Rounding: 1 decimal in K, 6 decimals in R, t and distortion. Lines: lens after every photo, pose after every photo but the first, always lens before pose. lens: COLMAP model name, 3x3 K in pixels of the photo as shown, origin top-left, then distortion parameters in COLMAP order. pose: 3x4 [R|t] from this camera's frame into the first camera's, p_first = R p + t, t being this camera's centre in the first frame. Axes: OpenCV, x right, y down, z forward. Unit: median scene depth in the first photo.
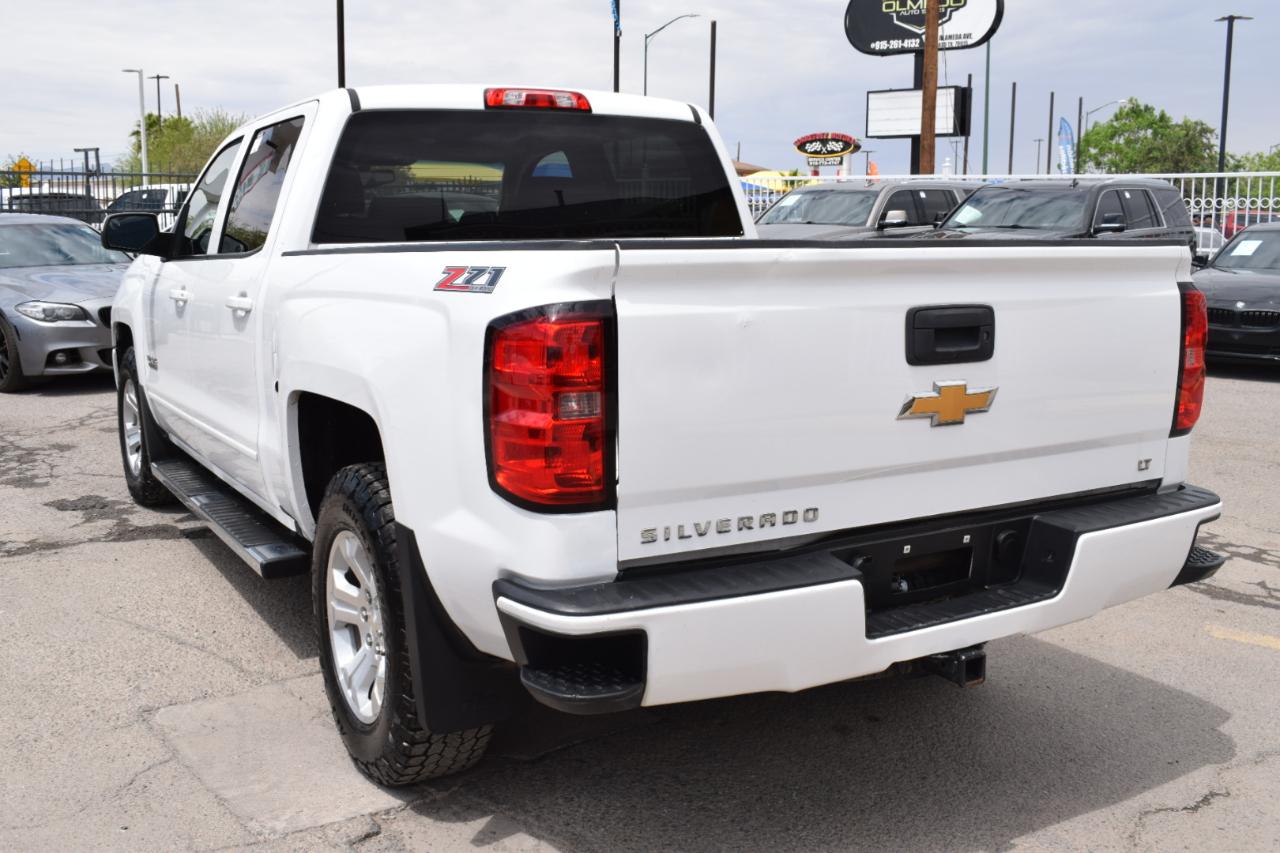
lens RADIAL K [[1255.6, 0, 640.0], [0, 1255.6, 426.5], [0, 0, 1]] dist [-0.069105, -0.008286]
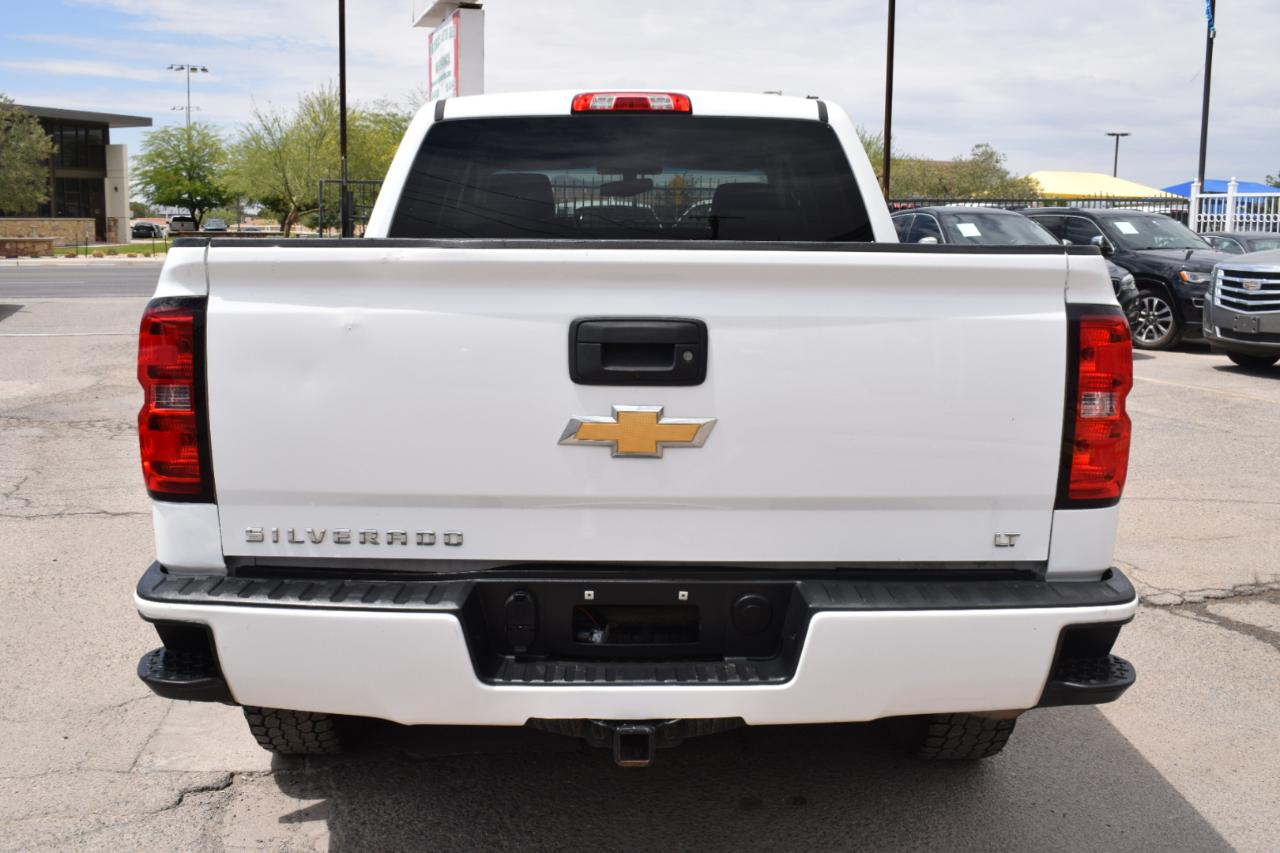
lens RADIAL K [[1255.6, 0, 640.0], [0, 1255.6, 426.5], [0, 0, 1]] dist [-0.069105, -0.008286]
pose [[0.871221, 0.079848, -0.484353, 0.637928], [-0.086090, 0.996243, 0.009383, -0.029367], [0.483283, 0.033523, 0.874822, 0.239406]]
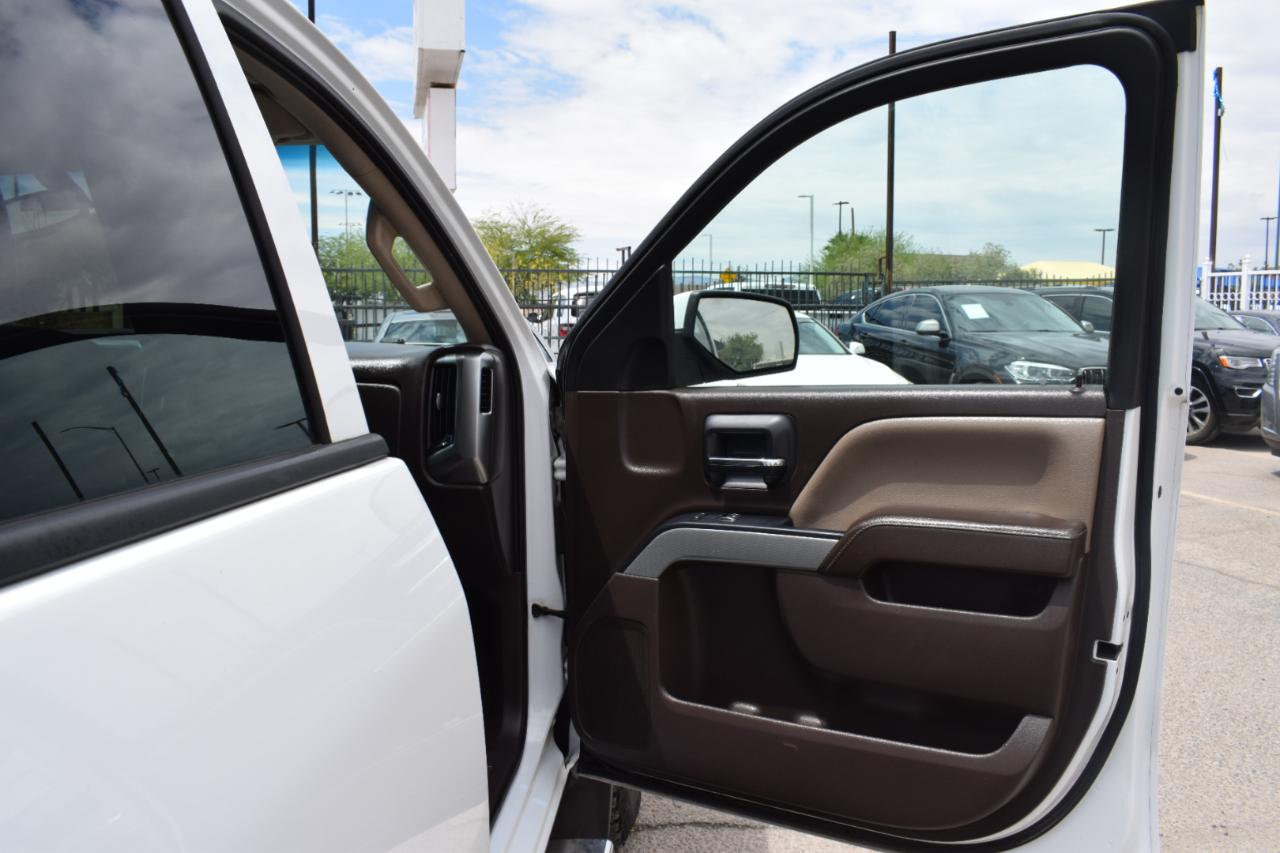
lens RADIAL K [[1019.5, 0, 638.4], [0, 1019.5, 424.0], [0, 0, 1]] dist [-0.220552, 0.179317]
pose [[0.830687, 0.050254, -0.554467, 0.228907], [-0.081481, 0.996168, -0.031786, -0.300438], [0.550745, 0.071583, 0.831599, 1.820377]]
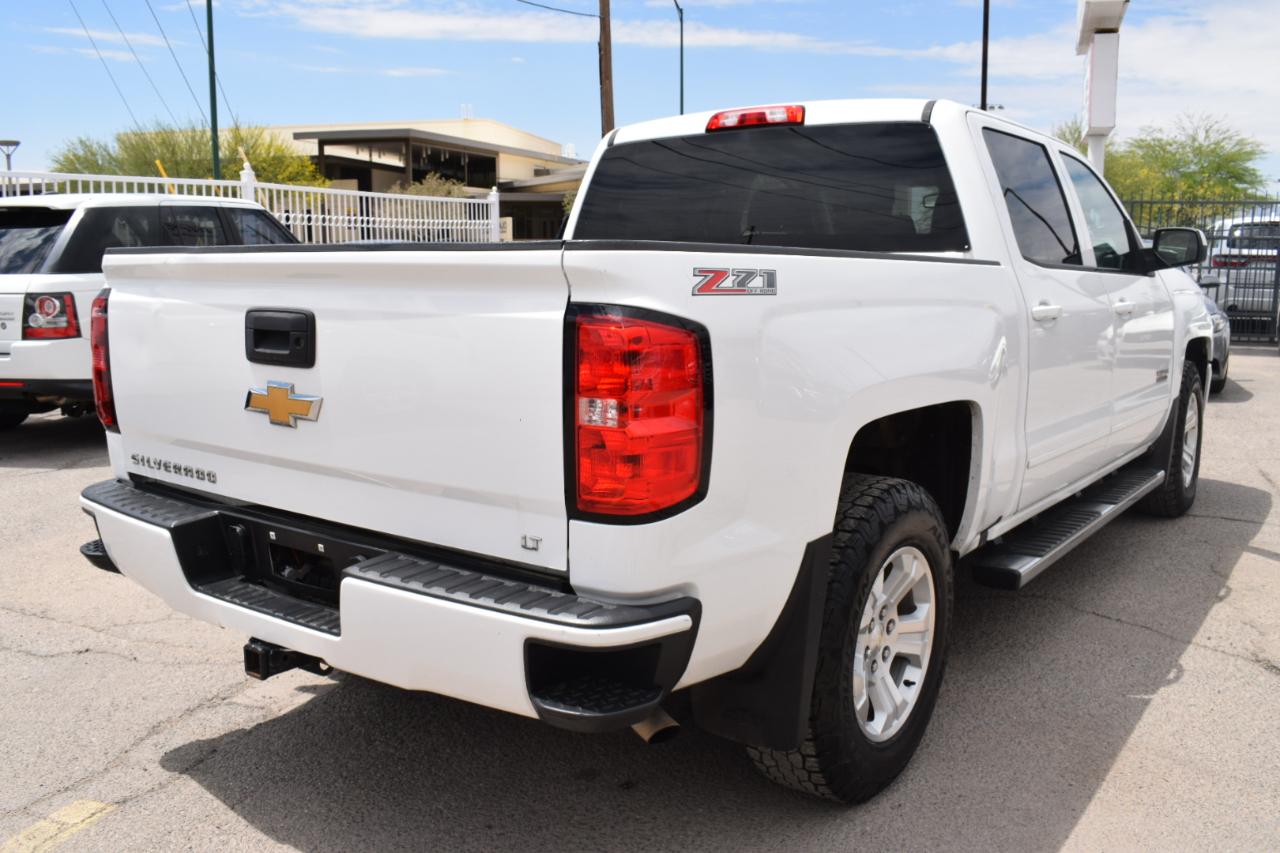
lens RADIAL K [[1116.7, 0, 644.3], [0, 1116.7, 421.8], [0, 0, 1]] dist [-0.089144, 0.005486]
pose [[0.398989, 0.138038, -0.906506, 1.144293], [-0.146232, 0.985530, 0.085708, -0.120794], [0.905220, 0.098364, 0.413402, 0.859247]]
